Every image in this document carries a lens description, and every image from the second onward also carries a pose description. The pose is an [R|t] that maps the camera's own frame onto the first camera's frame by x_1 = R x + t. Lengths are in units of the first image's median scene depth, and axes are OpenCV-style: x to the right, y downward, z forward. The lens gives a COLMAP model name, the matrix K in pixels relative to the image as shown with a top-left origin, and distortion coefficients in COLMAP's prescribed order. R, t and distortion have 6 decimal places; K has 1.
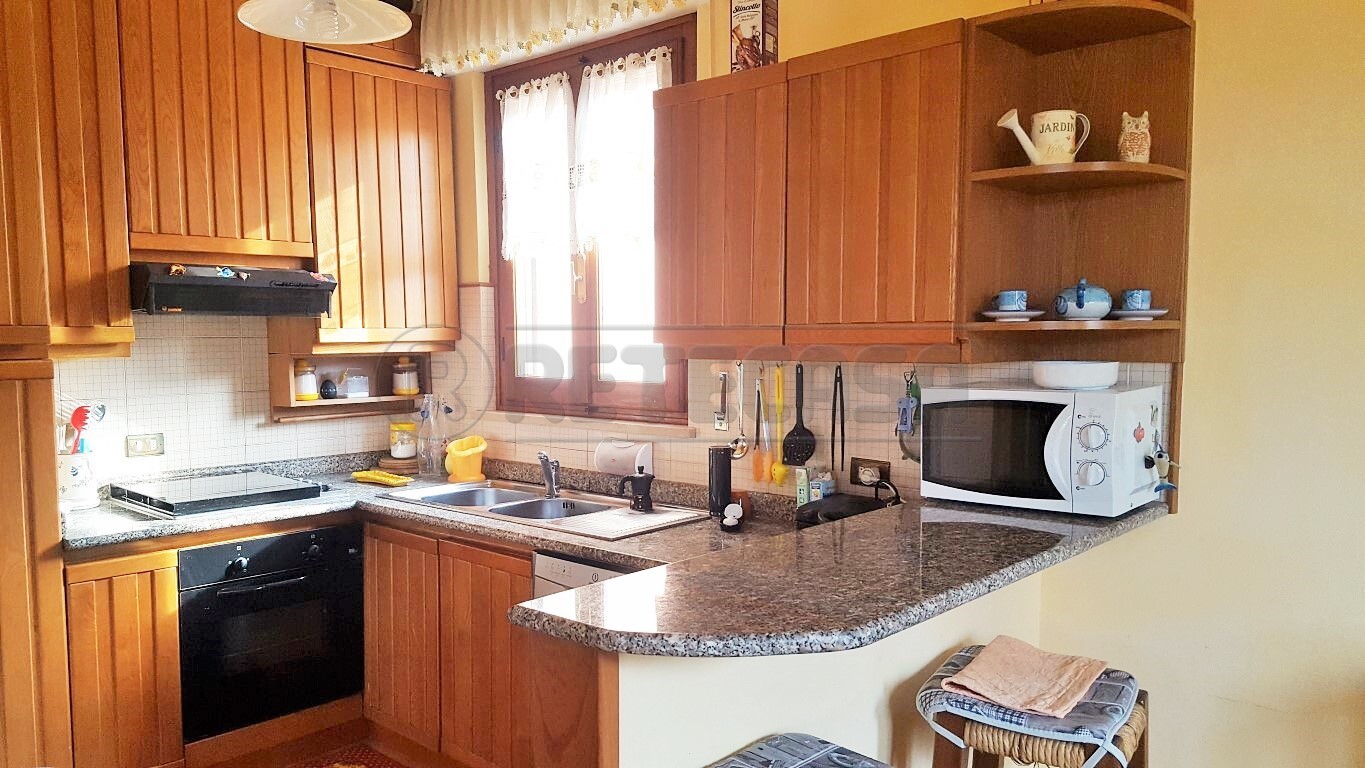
lens RADIAL K [[1004.0, 0, 682.5], [0, 1004.0, 384.0], [0, 0, 1]] dist [0.103486, -0.151858]
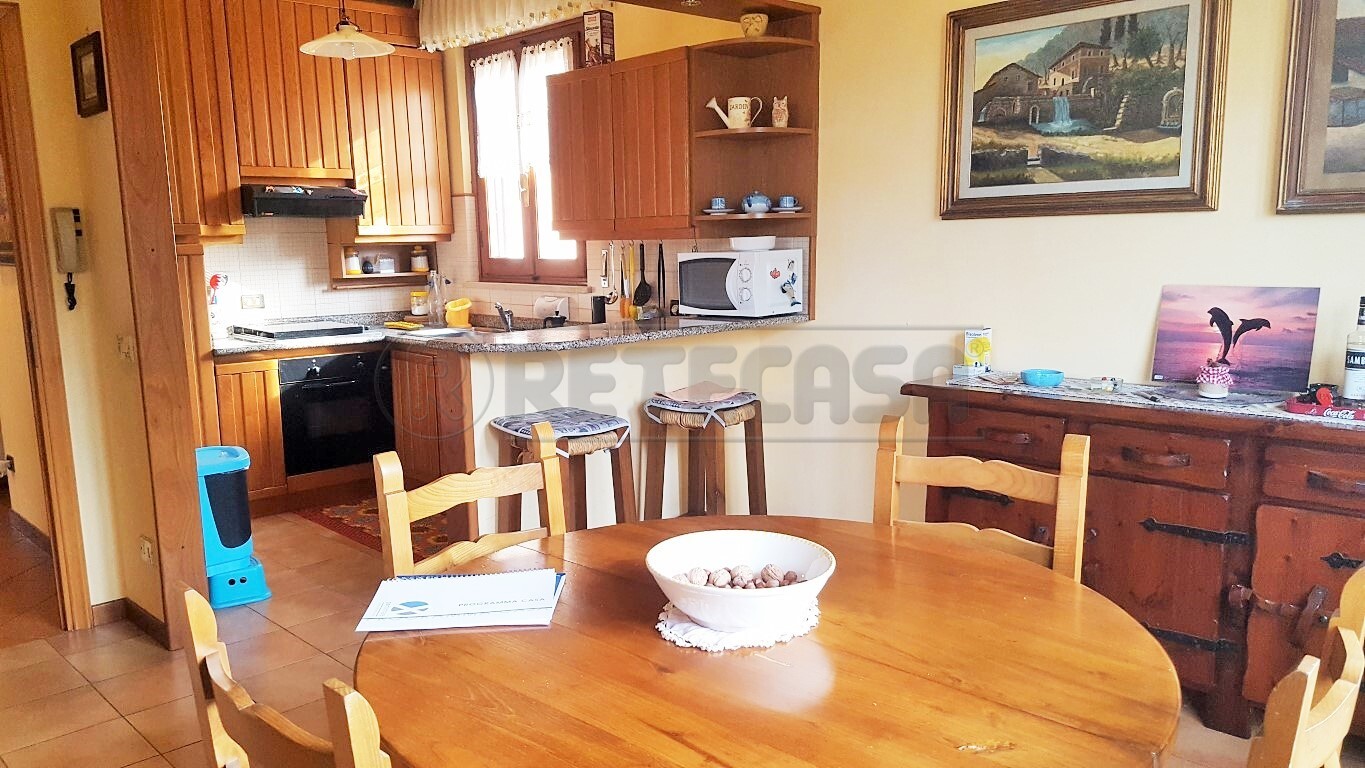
lens RADIAL K [[1078.3, 0, 682.5], [0, 1078.3, 384.0], [0, 0, 1]] dist [0.131109, -0.204623]
pose [[0.996535, -0.001866, -0.083152, 0.276498], [0.008883, 0.996417, 0.084104, 0.051230], [0.082697, -0.084552, 0.992981, -0.639657]]
